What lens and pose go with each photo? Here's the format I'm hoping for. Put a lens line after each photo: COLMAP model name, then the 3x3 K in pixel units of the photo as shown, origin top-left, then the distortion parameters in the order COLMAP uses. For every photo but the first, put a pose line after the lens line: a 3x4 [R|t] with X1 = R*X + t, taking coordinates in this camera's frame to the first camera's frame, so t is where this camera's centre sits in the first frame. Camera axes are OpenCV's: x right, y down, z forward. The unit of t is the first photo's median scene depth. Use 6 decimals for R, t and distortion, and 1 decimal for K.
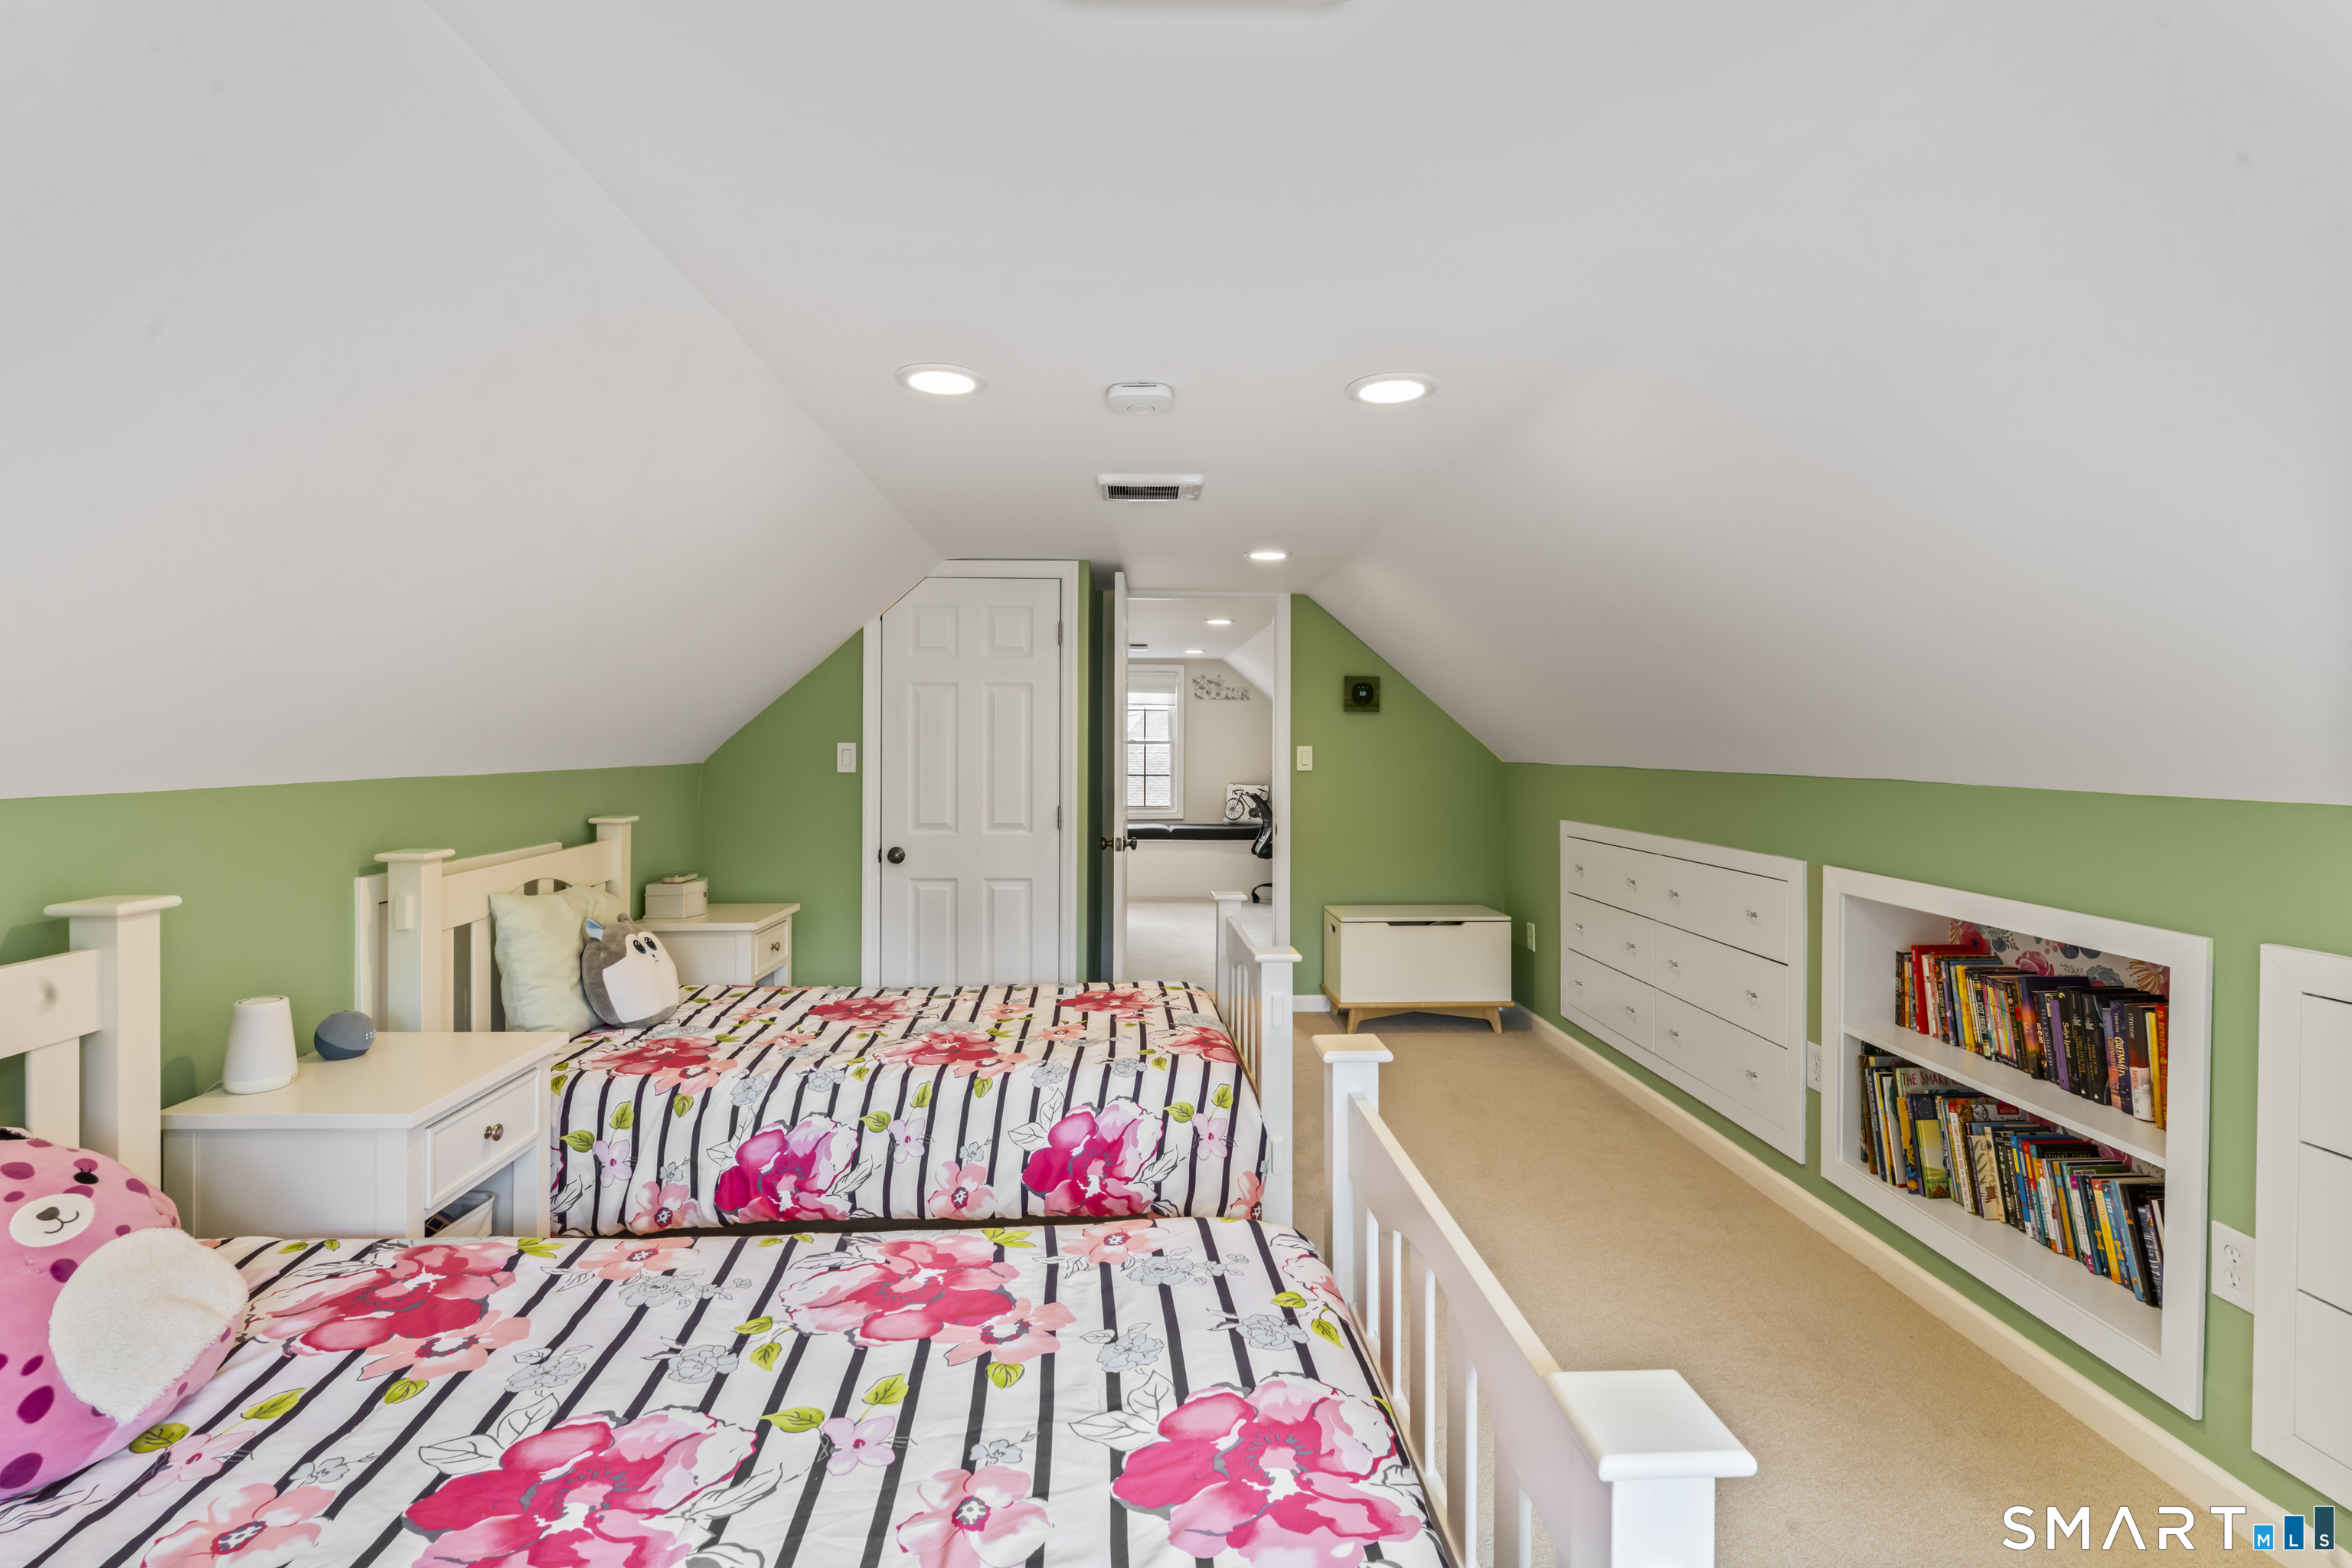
lens RADIAL K [[1089.4, 0, 1192.1], [0, 1089.4, 751.8], [0, 0, 1]] dist [0.001193, 0.000438]
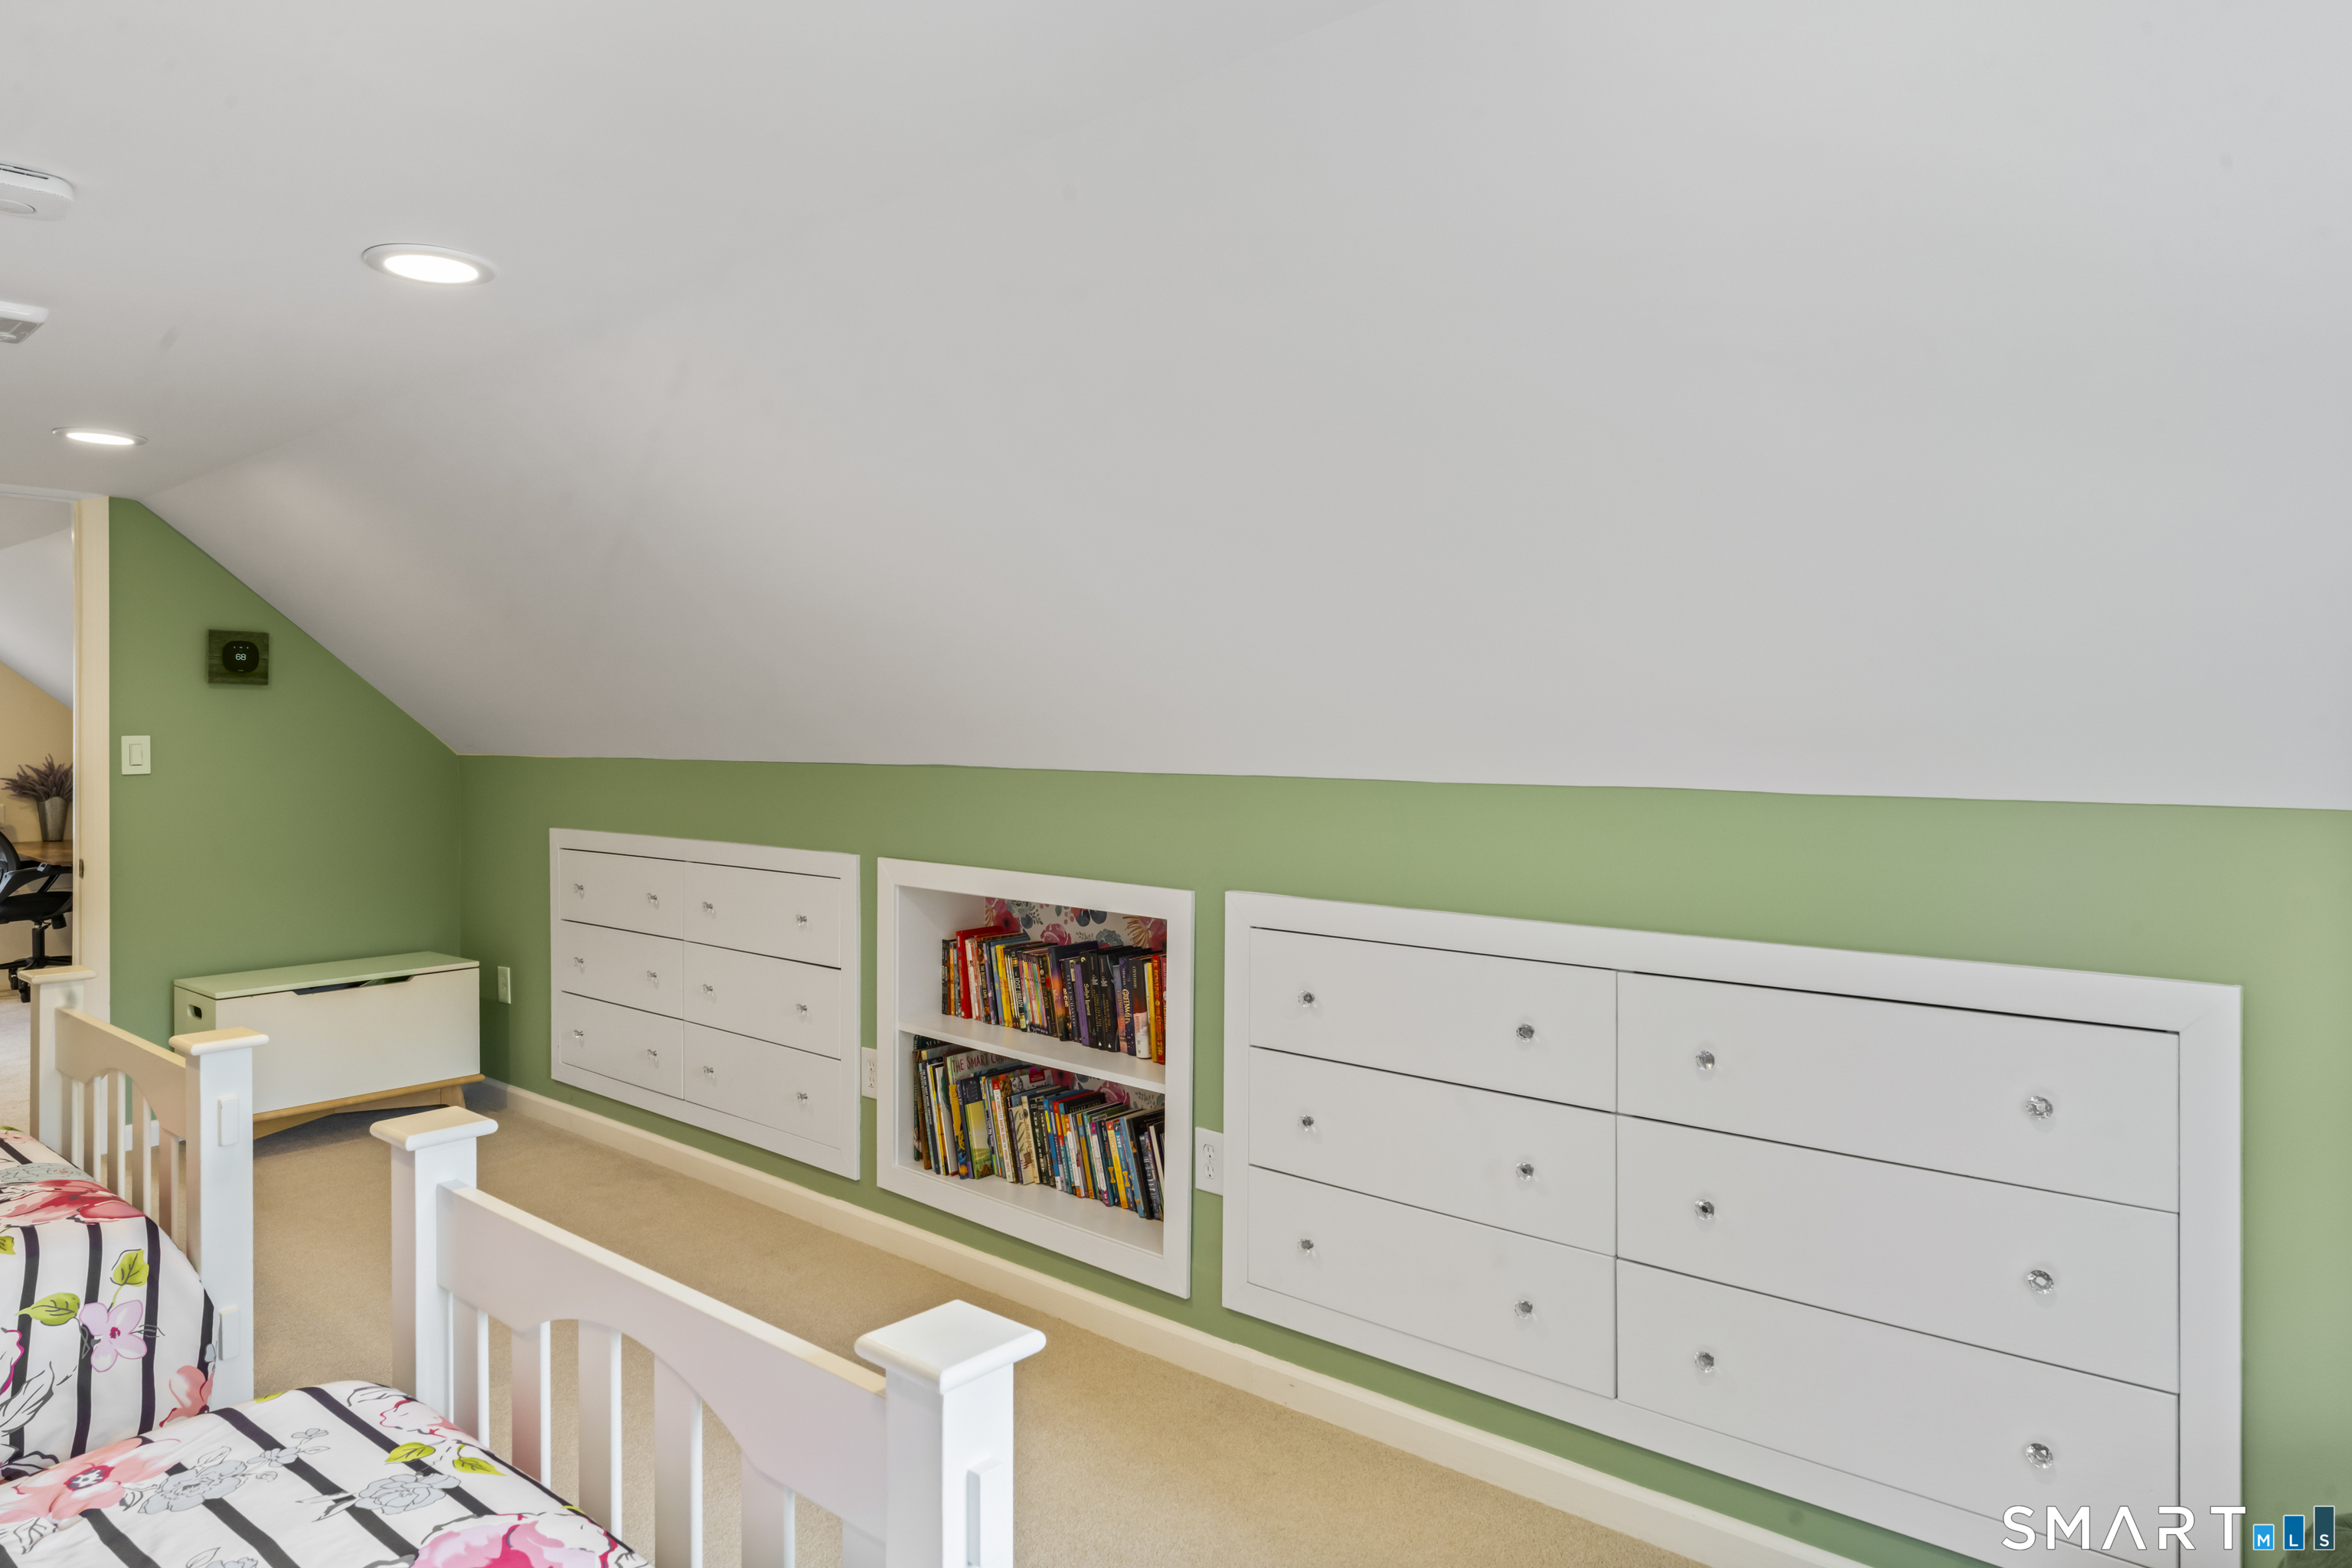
lens RADIAL K [[1418.2, 0, 1170.9], [0, 1418.2, 764.5], [0, 0, 1]] dist [0.001733, 0.001421]
pose [[0.703550, -0.024109, 0.710237, -0.130427], [0.011383, 0.999678, 0.022658, -0.001048], [-0.710555, -0.007856, 0.703598, -0.049559]]
